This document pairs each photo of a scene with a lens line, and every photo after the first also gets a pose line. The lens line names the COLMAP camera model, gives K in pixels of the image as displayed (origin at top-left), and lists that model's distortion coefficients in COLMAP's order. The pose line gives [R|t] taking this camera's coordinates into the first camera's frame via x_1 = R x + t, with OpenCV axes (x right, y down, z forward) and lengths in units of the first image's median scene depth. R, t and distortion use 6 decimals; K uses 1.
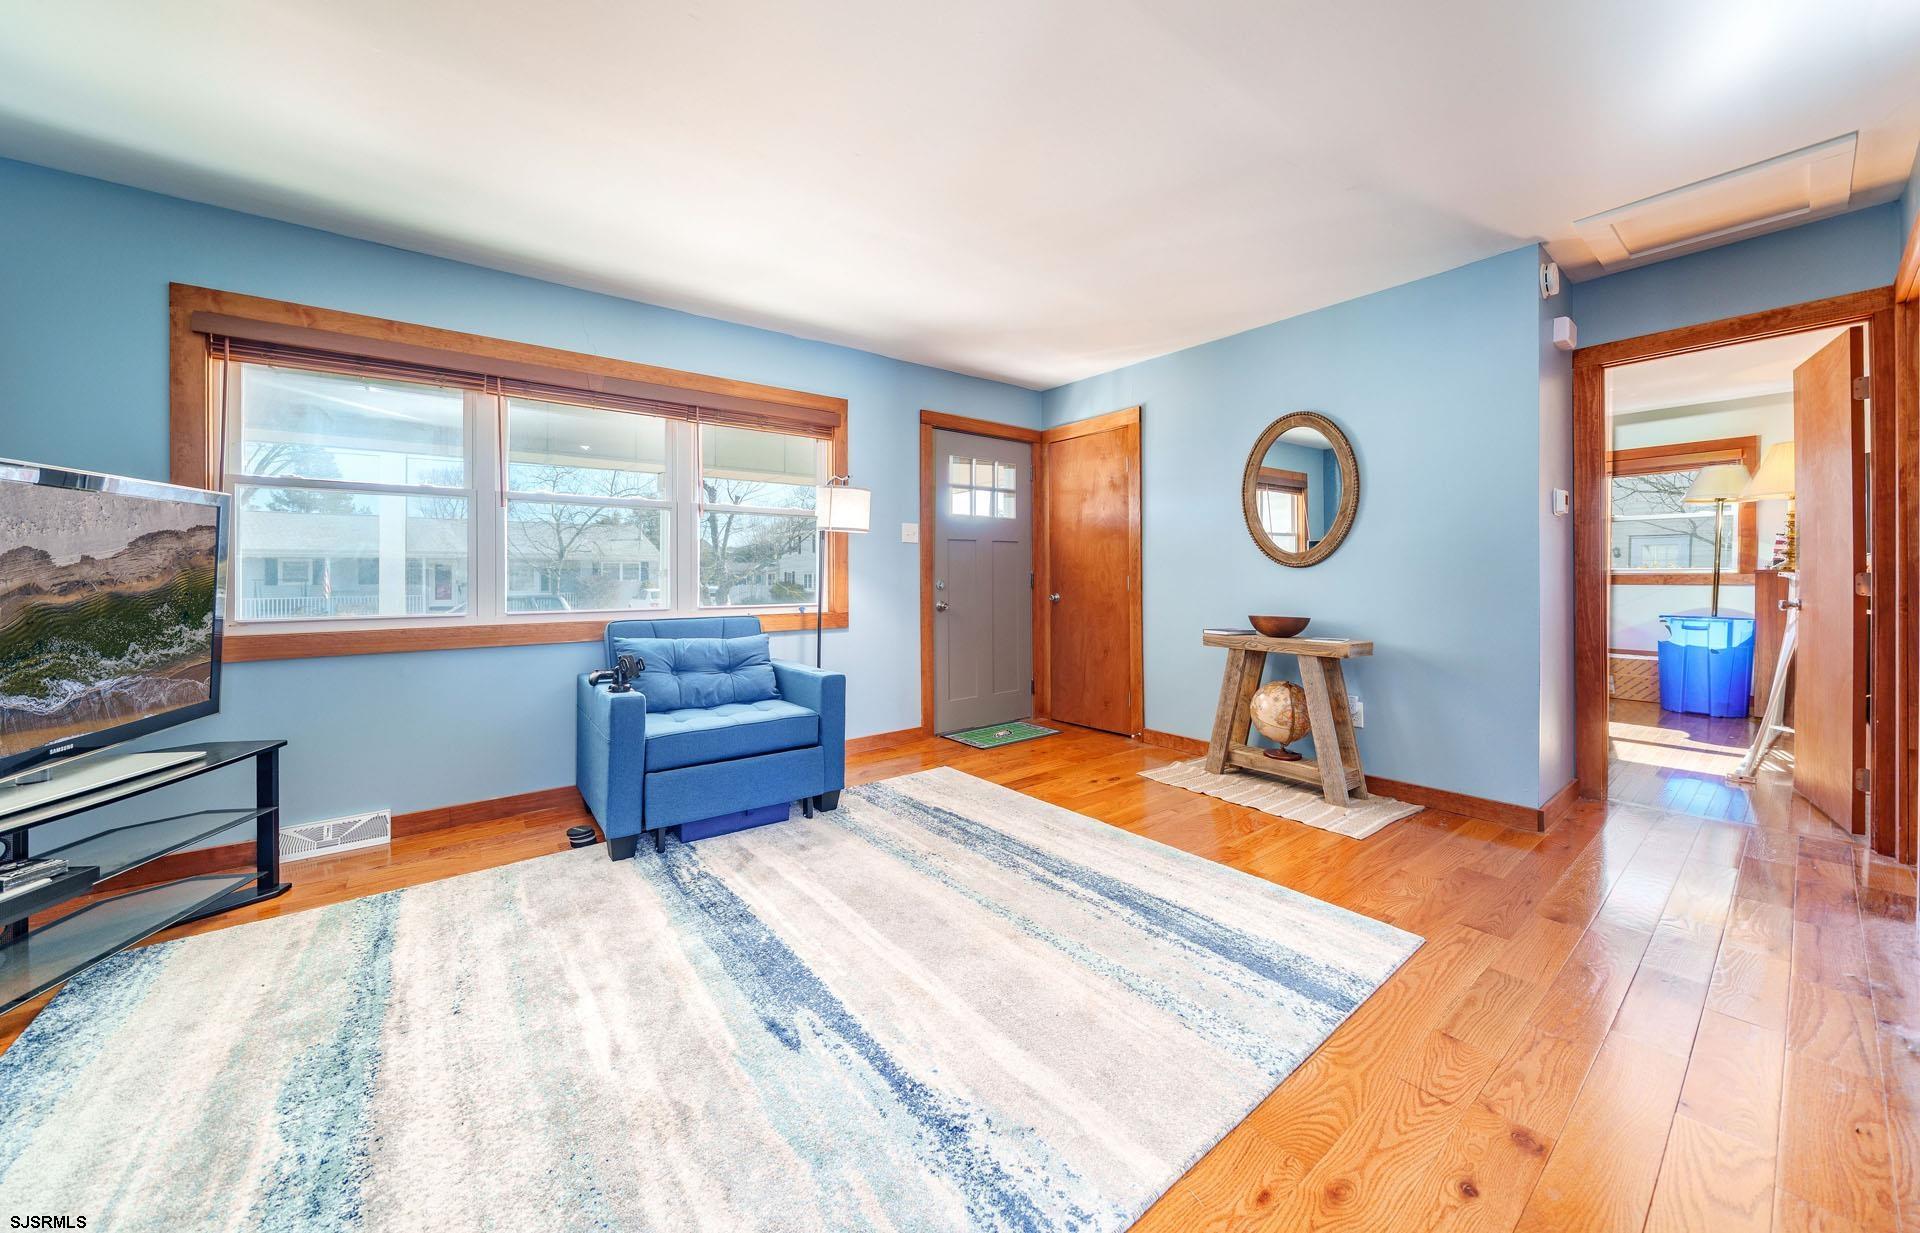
lens RADIAL K [[683.6, 0, 955.4], [0, 683.6, 579.9], [0, 0, 1]] dist [-0.000030, 0.000024]
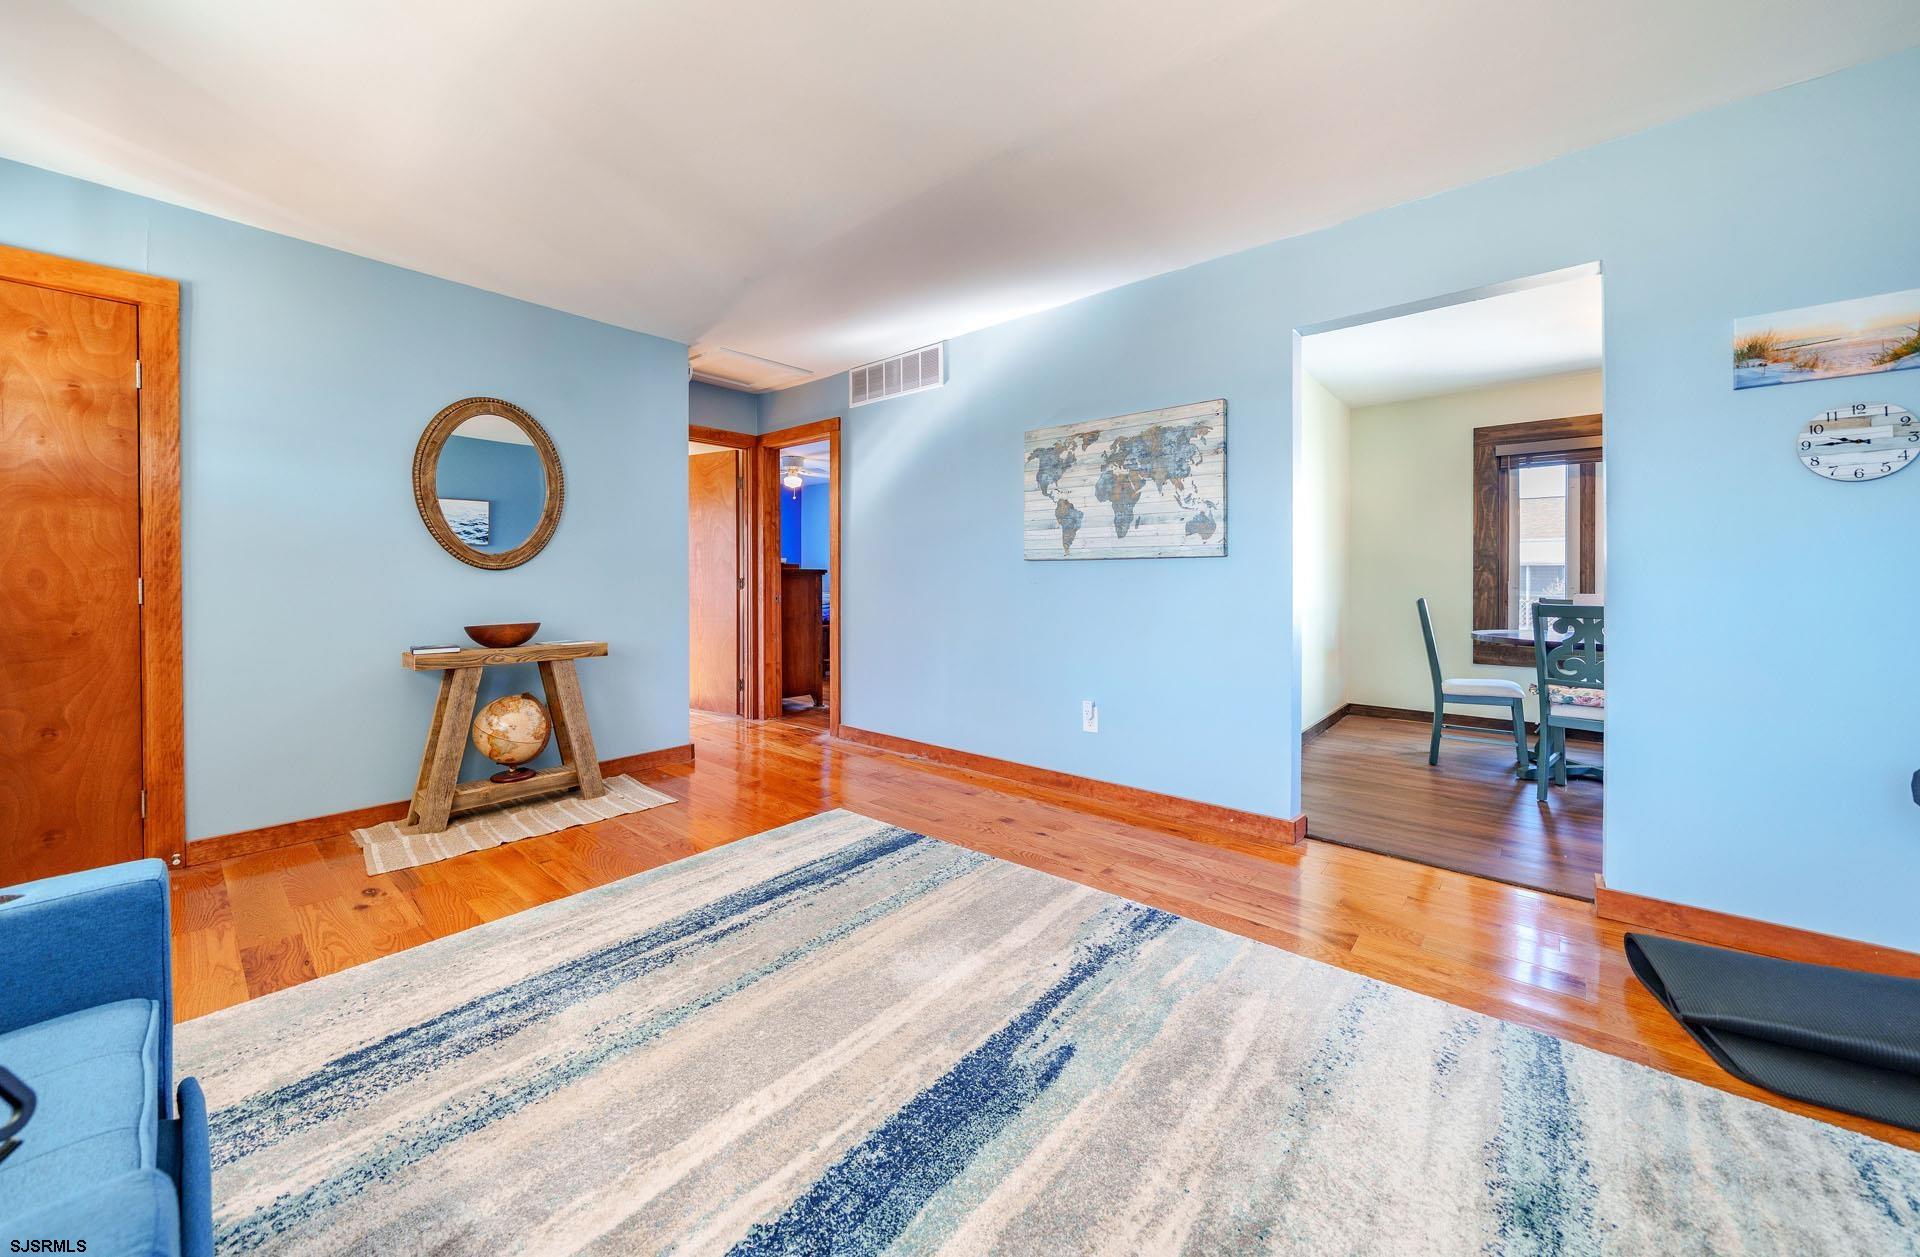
lens RADIAL K [[675.7, 0, 954.7], [0, 675.7, 577.9], [0, 0, 1]] dist [-0.001191, -0.000052]
pose [[-0.197020, 0.003855, 0.980392, -0.721836], [0.006019, 0.999978, -0.002722, -0.001820], [-0.980381, 0.005365, -0.197039, 0.835204]]
